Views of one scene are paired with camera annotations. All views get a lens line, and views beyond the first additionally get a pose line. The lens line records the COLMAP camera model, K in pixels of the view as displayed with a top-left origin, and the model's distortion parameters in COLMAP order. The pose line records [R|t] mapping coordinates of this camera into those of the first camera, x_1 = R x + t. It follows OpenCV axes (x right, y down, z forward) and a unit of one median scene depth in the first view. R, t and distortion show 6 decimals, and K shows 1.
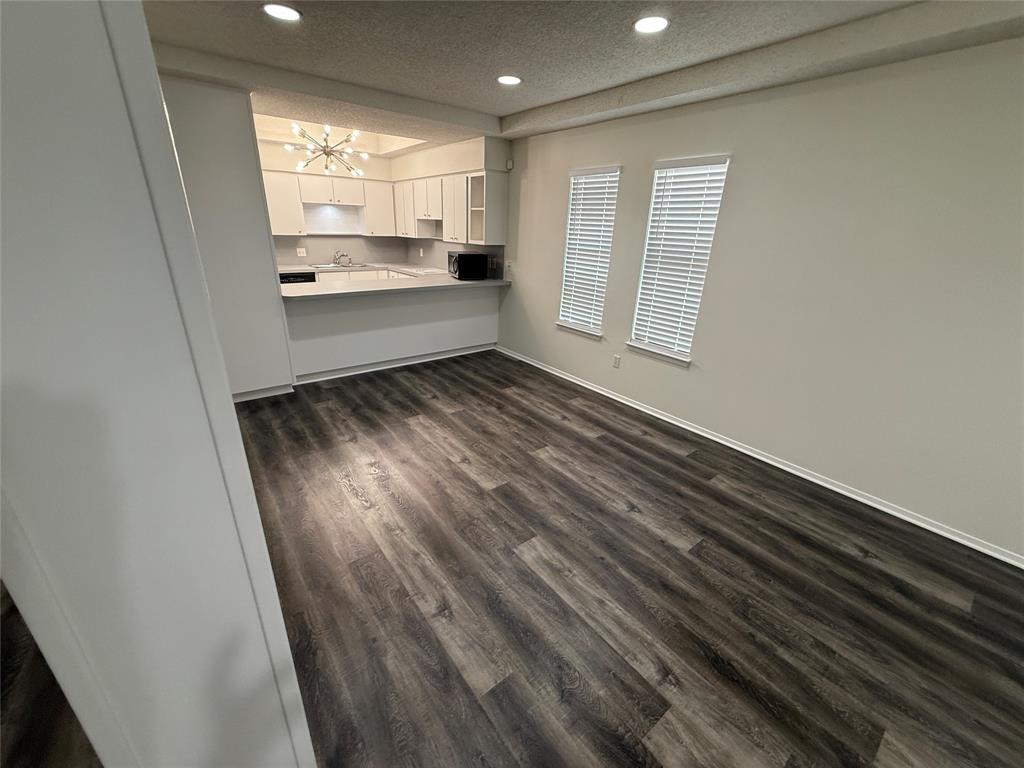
lens RADIAL K [[408.4, 0, 508.8], [0, 408.4, 384.2], [0, 0, 1]] dist [-0.000300, 0.000524]
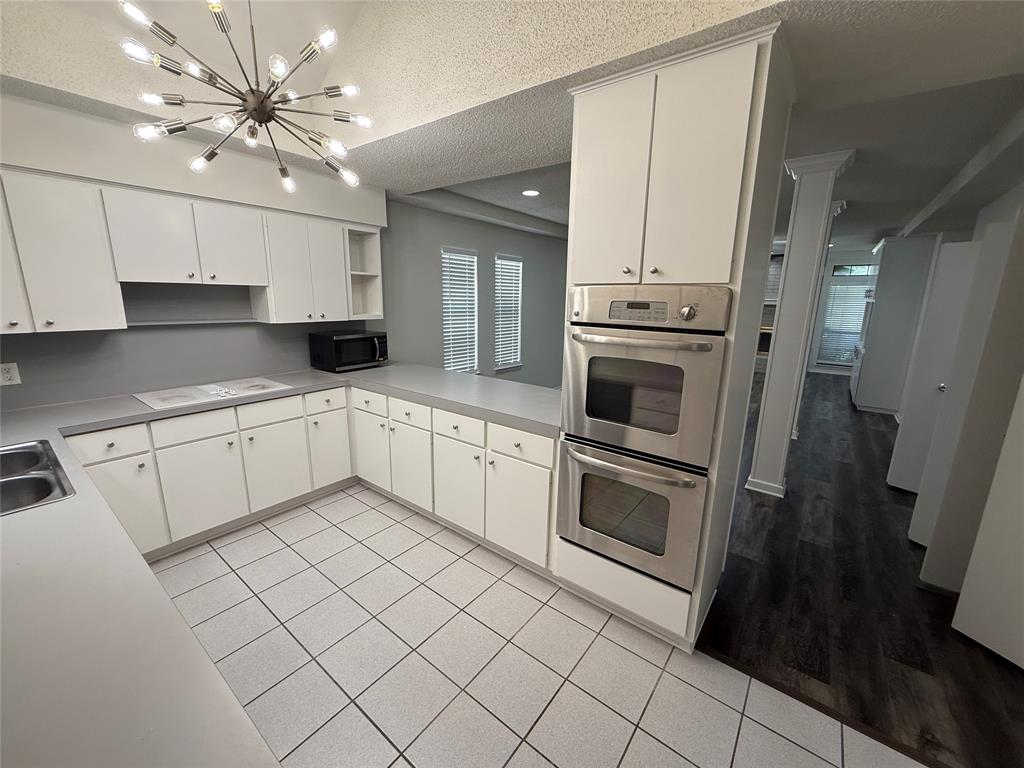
lens RADIAL K [[408.4, 0, 508.8], [0, 408.4, 384.2], [0, 0, 1]] dist [-0.000300, 0.000524]
pose [[-0.246635, -0.244646, 0.937721, -1.217002], [0.326270, 0.890163, 0.318052, -0.554123], [-0.912535, 0.384392, -0.139725, 1.301998]]
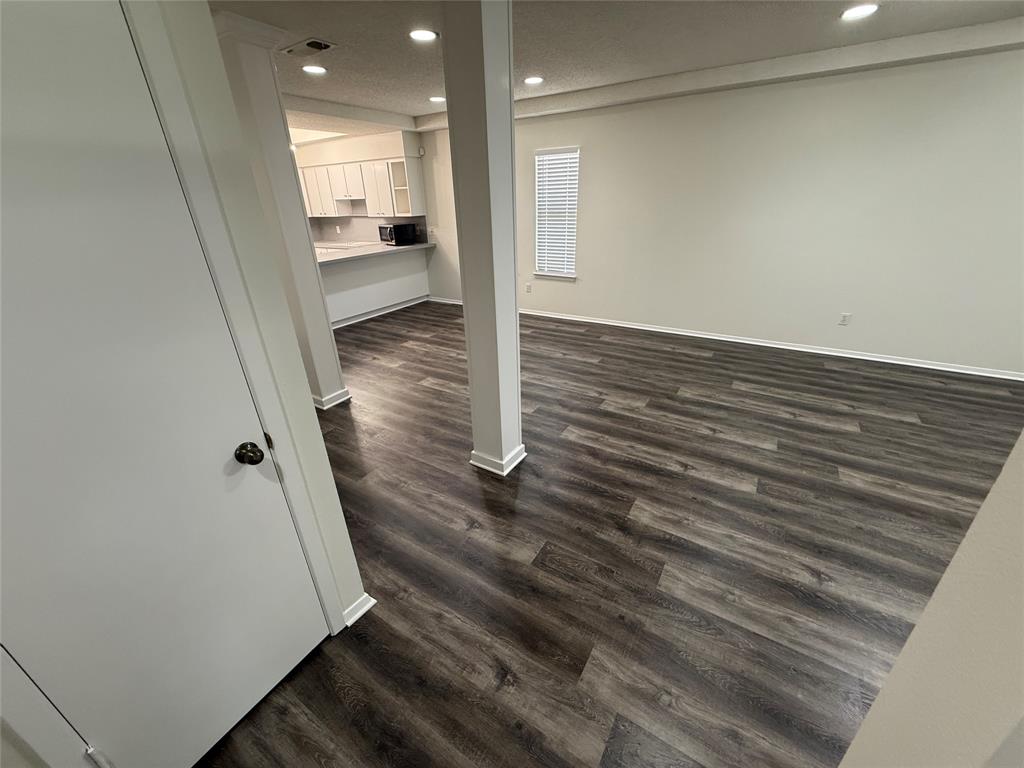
lens RADIAL K [[408.4, 0, 508.8], [0, 408.4, 384.2], [0, 0, 1]] dist [-0.000300, 0.000524]
pose [[0.939697, -0.197465, 0.279244, -0.326711], [0.179858, 0.979785, 0.087598, 0.165081], [-0.290896, -0.032091, 0.956216, -0.463731]]
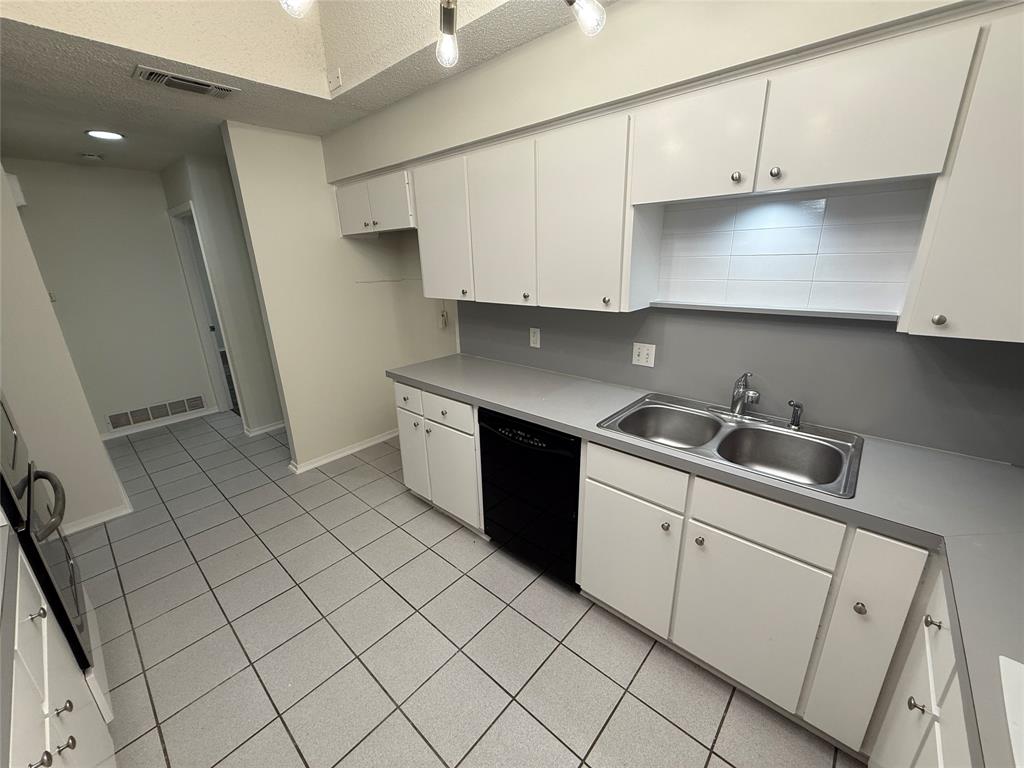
lens RADIAL K [[408.4, 0, 508.8], [0, 408.4, 384.2], [0, 0, 1]] dist [-0.000300, 0.000524]
pose [[0.179303, 0.266200, -0.947094, -0.340316], [-0.326229, 0.924314, 0.198036, -0.582571], [0.928130, 0.273462, 0.252575, 1.427464]]
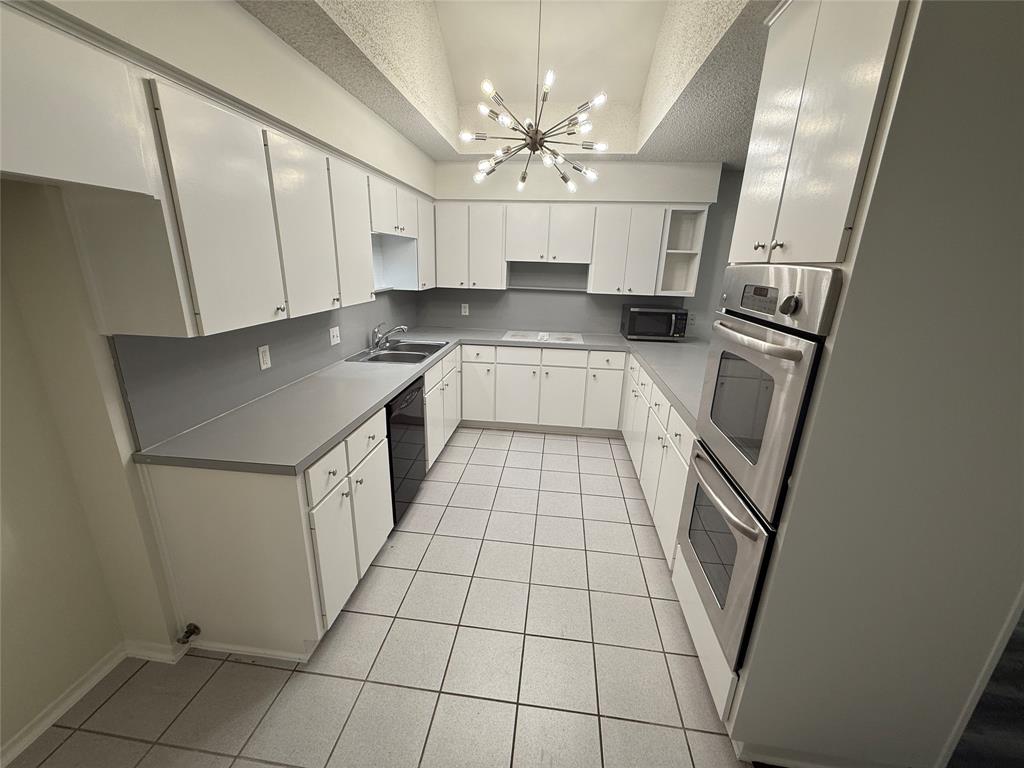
lens RADIAL K [[408.4, 0, 508.8], [0, 408.4, 384.2], [0, 0, 1]] dist [-0.000300, 0.000524]
pose [[0.704001, -0.220090, 0.675236, -1.214570], [0.254608, 0.965785, 0.049339, -0.427341], [-0.662992, 0.137186, 0.735950, 0.945848]]
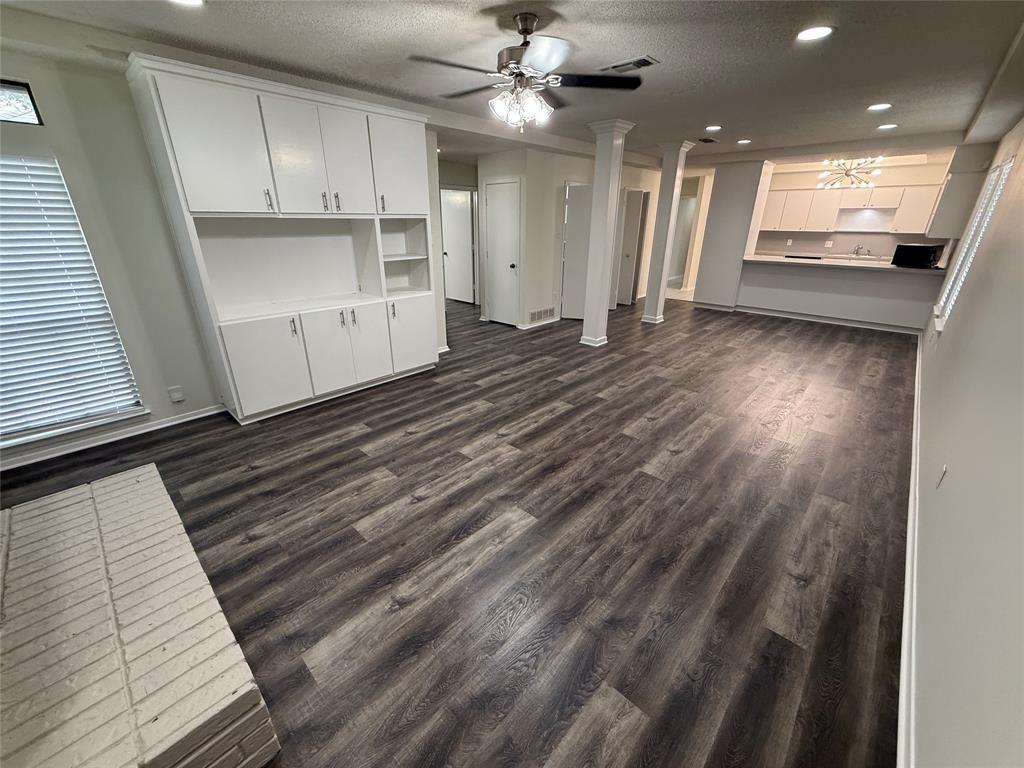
lens RADIAL K [[415.2, 0, 509.6], [0, 415.2, 373.3], [0, 0, 1]] dist [0.001759, 0.000013]
pose [[0.156958, 0.316896, -0.935383, 1.374151], [-0.356191, 0.901542, 0.245662, 0.195275], [0.921136, 0.294617, 0.254380, -0.400976]]
